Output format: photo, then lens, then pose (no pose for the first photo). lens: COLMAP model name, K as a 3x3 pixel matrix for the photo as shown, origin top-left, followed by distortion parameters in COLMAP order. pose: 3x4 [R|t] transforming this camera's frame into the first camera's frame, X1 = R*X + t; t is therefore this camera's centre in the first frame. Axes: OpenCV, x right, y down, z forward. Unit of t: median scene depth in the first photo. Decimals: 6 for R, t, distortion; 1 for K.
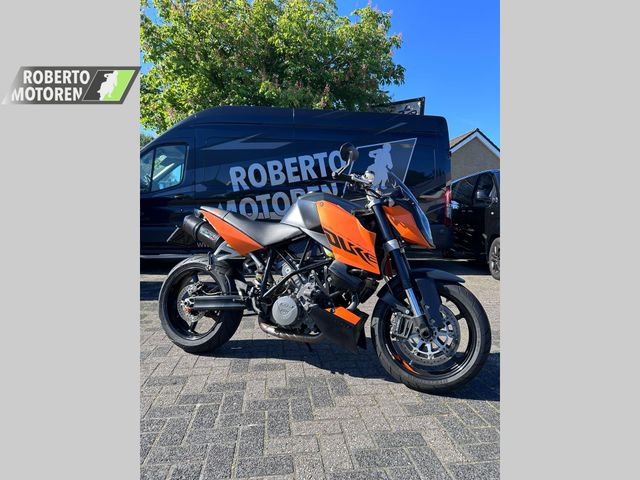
lens RADIAL K [[366.7, 0, 316.7], [0, 366.7, 239.7], [0, 0, 1]] dist [0.007807, -0.011149]
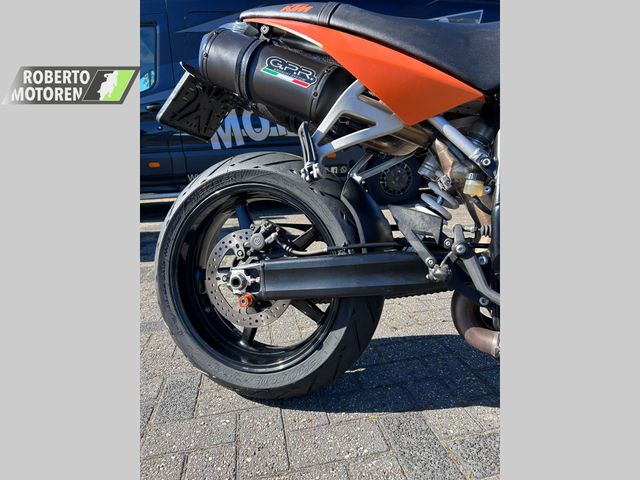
lens RADIAL K [[366.7, 0, 317.6], [0, 366.7, 240.8], [0, 0, 1]] dist [0.007807, -0.011149]
pose [[0.996856, -0.059756, 0.052029, -0.118743], [0.050320, 0.984700, 0.166834, 0.031427], [-0.061202, -0.163692, 0.984611, 0.262258]]
